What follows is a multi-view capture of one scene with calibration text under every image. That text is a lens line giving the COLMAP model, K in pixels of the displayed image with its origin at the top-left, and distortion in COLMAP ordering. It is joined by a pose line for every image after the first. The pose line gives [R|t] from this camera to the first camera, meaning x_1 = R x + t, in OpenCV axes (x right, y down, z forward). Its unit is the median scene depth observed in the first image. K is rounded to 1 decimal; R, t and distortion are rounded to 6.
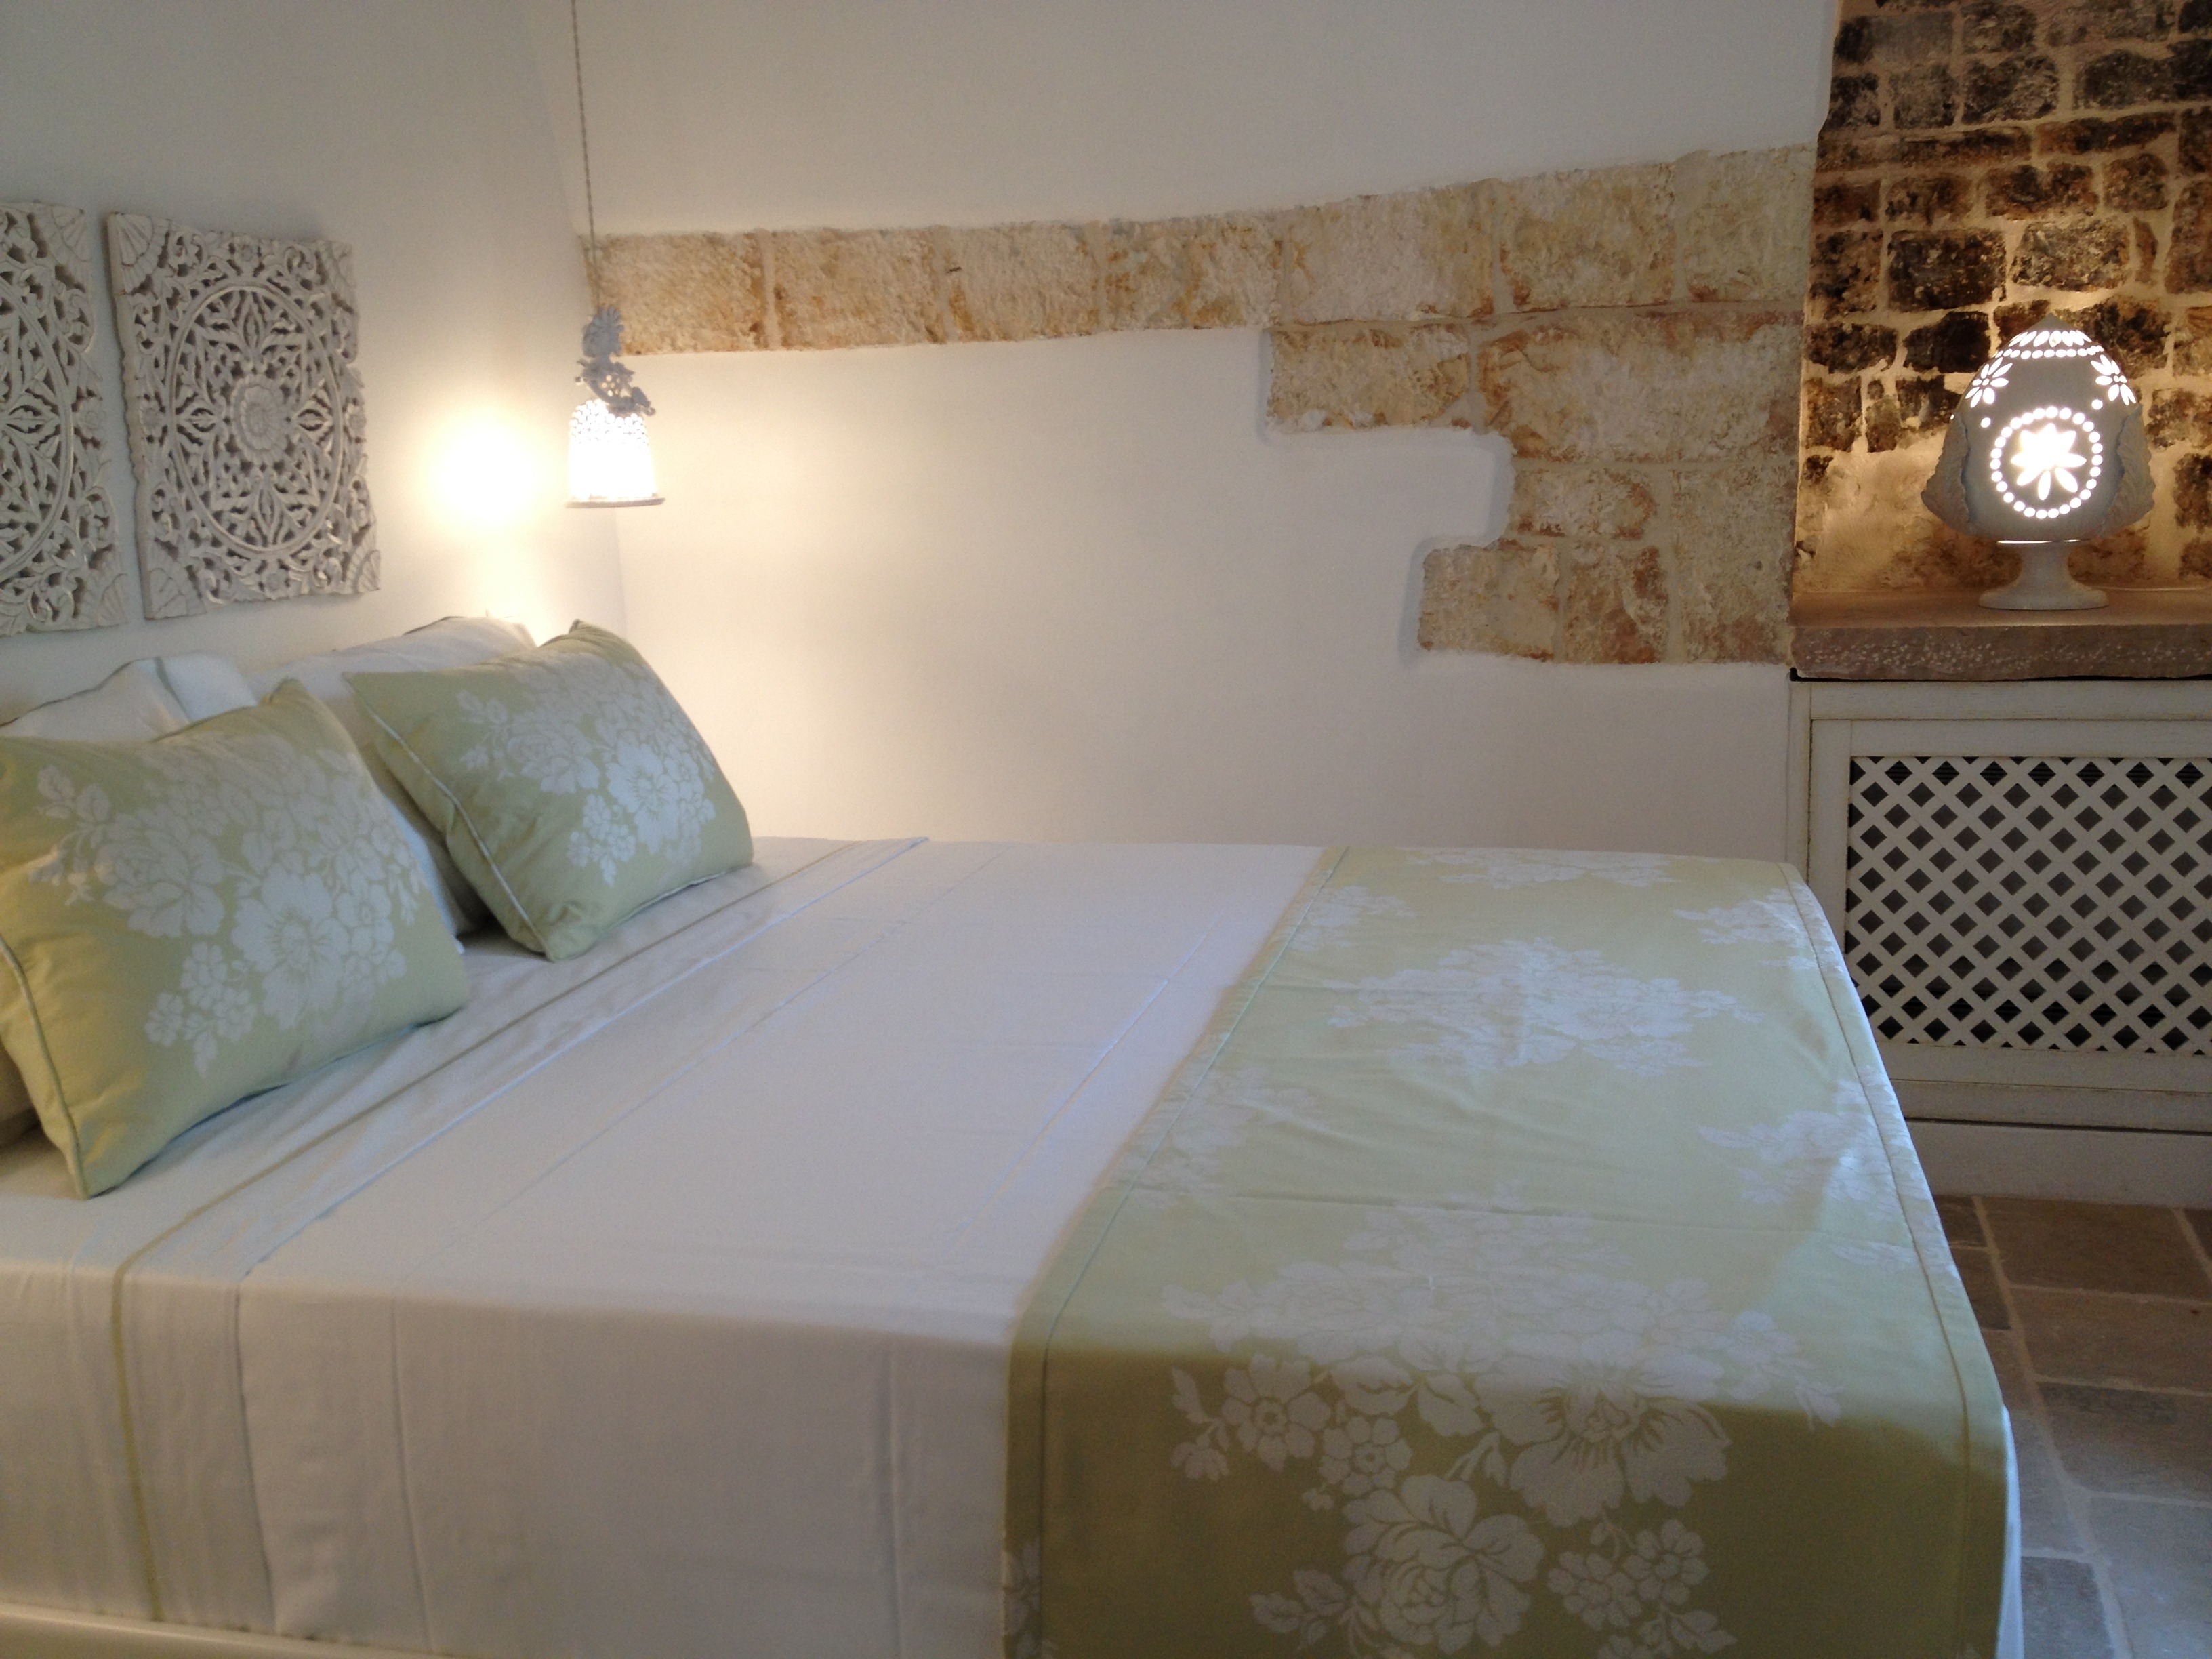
lens RADIAL K [[2070.5, 0, 1088.3], [0, 2070.5, 831.7], [0, 0, 1]] dist [0.032690, 0.000000]
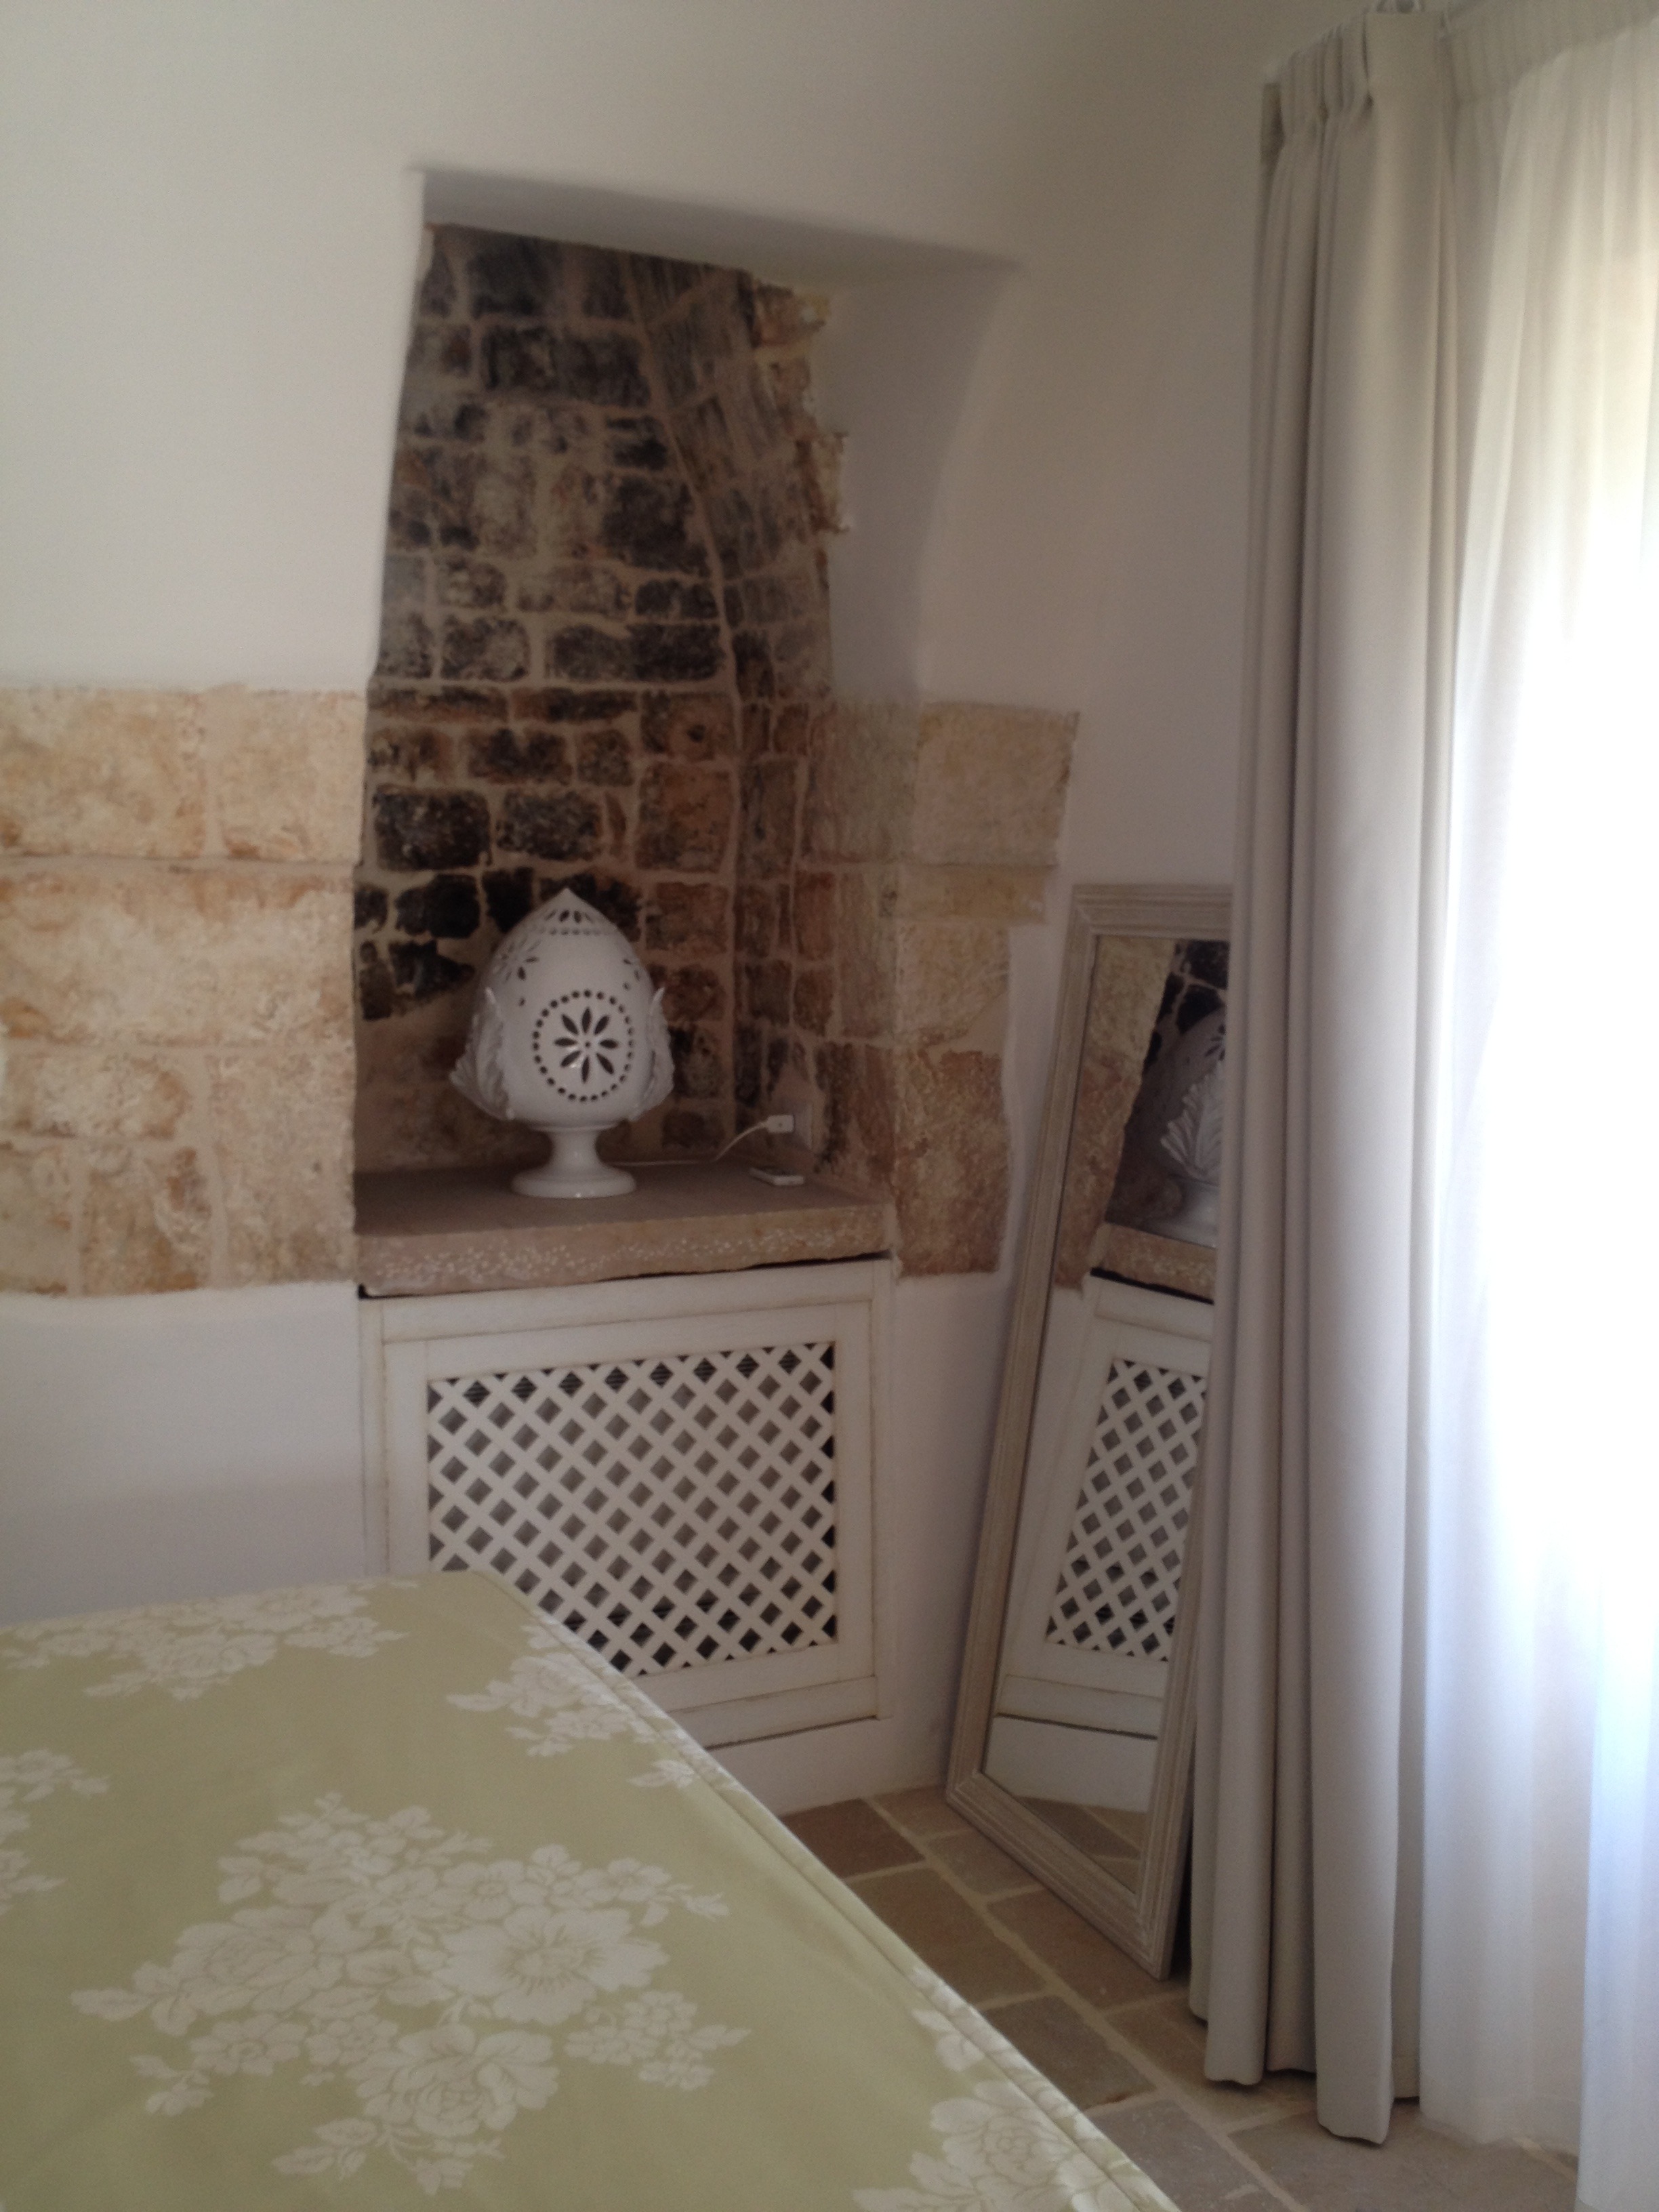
lens RADIAL K [[2070.5, 0, 781.2], [0, 2070.5, 1123.5], [0, 0, 1]] dist [0.032690, 0.000000]
pose [[0.769804, -0.032588, 0.637448, -0.077184], [0.088891, 0.994437, -0.056510, -0.091297], [-0.632060, 0.100165, 0.768418, 0.258650]]
